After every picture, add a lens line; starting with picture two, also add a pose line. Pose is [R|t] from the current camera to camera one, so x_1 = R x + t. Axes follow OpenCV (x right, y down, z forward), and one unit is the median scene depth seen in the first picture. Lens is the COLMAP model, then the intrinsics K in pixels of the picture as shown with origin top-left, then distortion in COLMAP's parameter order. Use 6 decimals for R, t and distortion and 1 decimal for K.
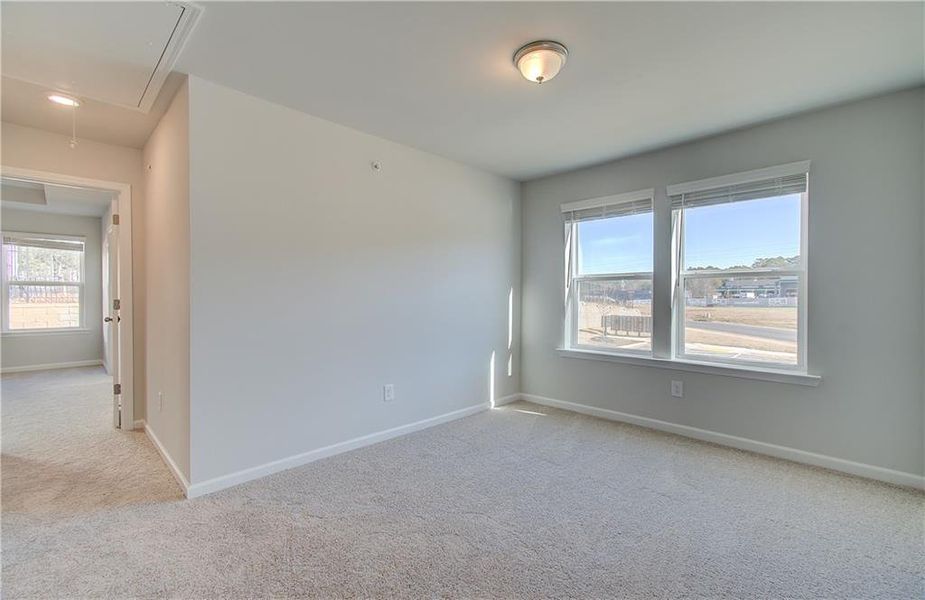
lens RADIAL K [[407.2, 0, 466.2], [0, 407.2, 300.2], [0, 0, 1]] dist [0.002832, 0.000215]
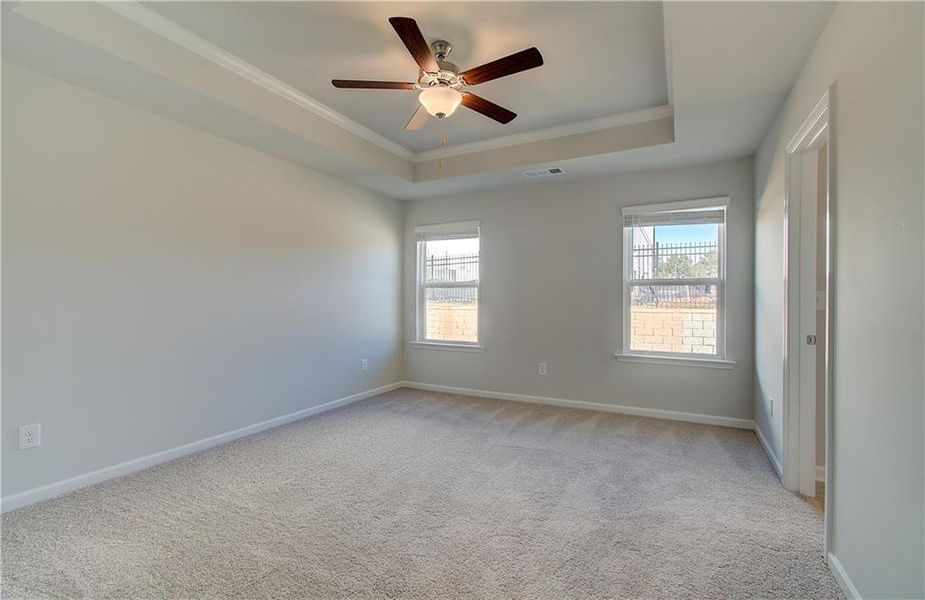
lens RADIAL K [[403.1, 0, 467.0], [0, 403.1, 298.9], [0, 0, 1]] dist [-0.002889, 0.000690]
pose [[0.296601, -0.000449, -0.955002, -0.895498], [-0.012344, 0.999915, -0.004304, -0.013151], [0.954922, 0.013065, 0.296570, 0.869324]]
